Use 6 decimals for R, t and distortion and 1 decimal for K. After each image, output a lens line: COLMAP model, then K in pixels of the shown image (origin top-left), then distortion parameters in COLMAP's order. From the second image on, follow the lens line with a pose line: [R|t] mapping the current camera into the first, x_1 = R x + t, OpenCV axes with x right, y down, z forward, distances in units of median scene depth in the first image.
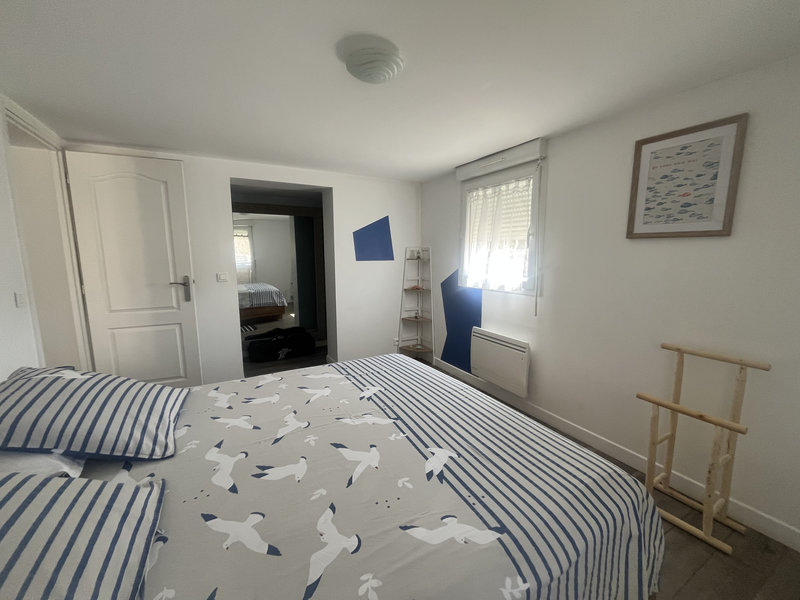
lens RADIAL K [[324.5, 0, 394.6], [0, 324.5, 299.7], [0, 0, 1]] dist [-0.002329, 0.000022]
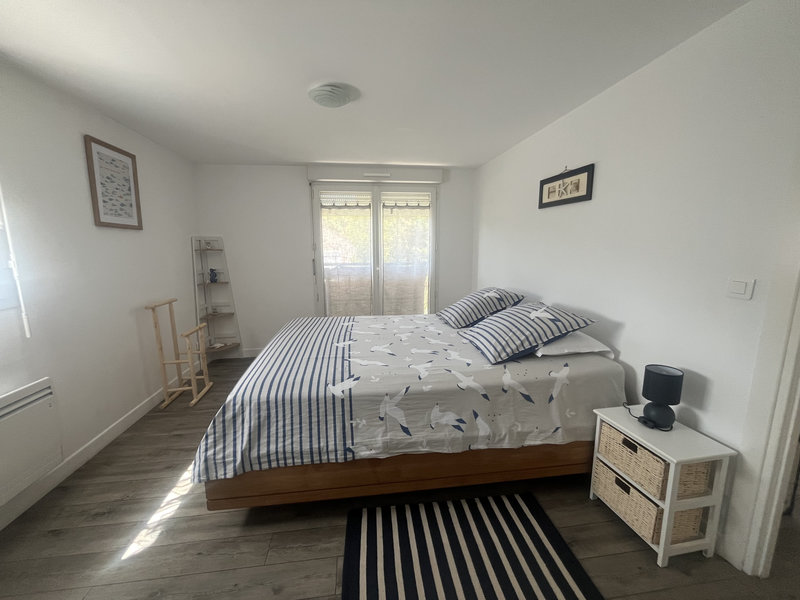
lens RADIAL K [[324.5, 0, 394.6], [0, 324.5, 299.7], [0, 0, 1]] dist [-0.002329, 0.000022]
pose [[-0.929060, -0.052606, 0.366169, -0.687258], [0.063977, 0.952073, 0.299107, -0.246651], [-0.364354, 0.301315, -0.881167, 1.908534]]
